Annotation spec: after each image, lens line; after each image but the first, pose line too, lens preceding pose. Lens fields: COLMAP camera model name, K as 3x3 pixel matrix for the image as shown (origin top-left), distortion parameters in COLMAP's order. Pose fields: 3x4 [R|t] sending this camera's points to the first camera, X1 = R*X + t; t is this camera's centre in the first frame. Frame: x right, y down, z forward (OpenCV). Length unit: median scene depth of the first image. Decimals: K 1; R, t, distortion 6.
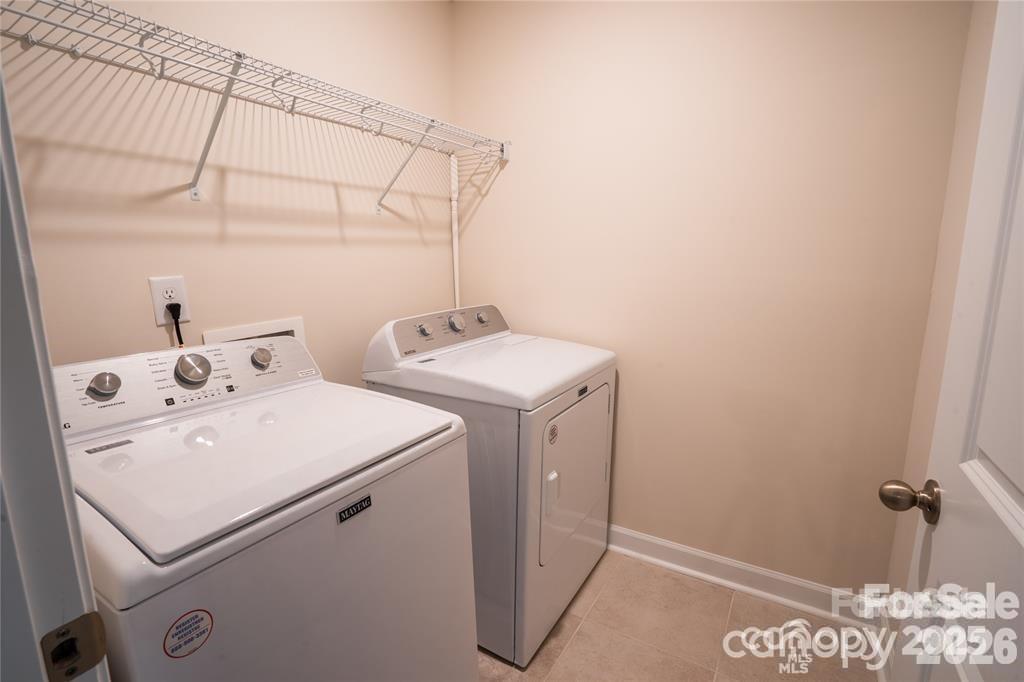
lens RADIAL K [[475.0, 0, 518.7], [0, 475.0, 338.0], [0, 0, 1]] dist [-0.027553, 0.001409]
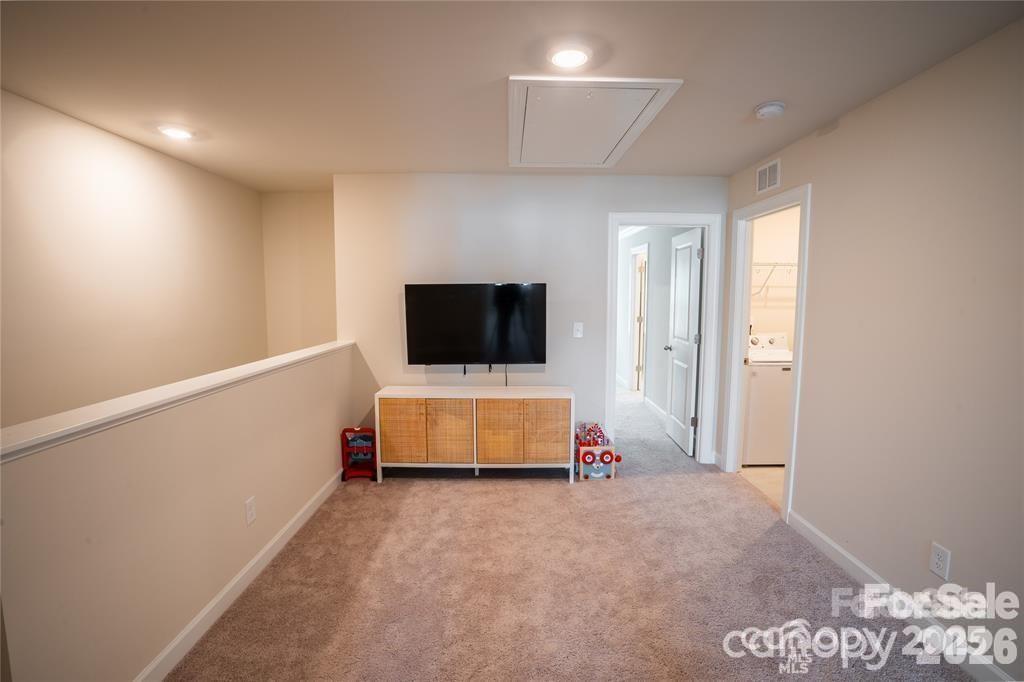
lens RADIAL K [[475.0, 0, 518.7], [0, 475.0, 338.0], [0, 0, 1]] dist [-0.027553, 0.001409]
pose [[0.530942, 0.080879, -0.843539, 1.477871], [-0.140281, 0.990090, 0.006634, 0.268718], [0.835716, 0.114810, 0.537026, -2.580310]]
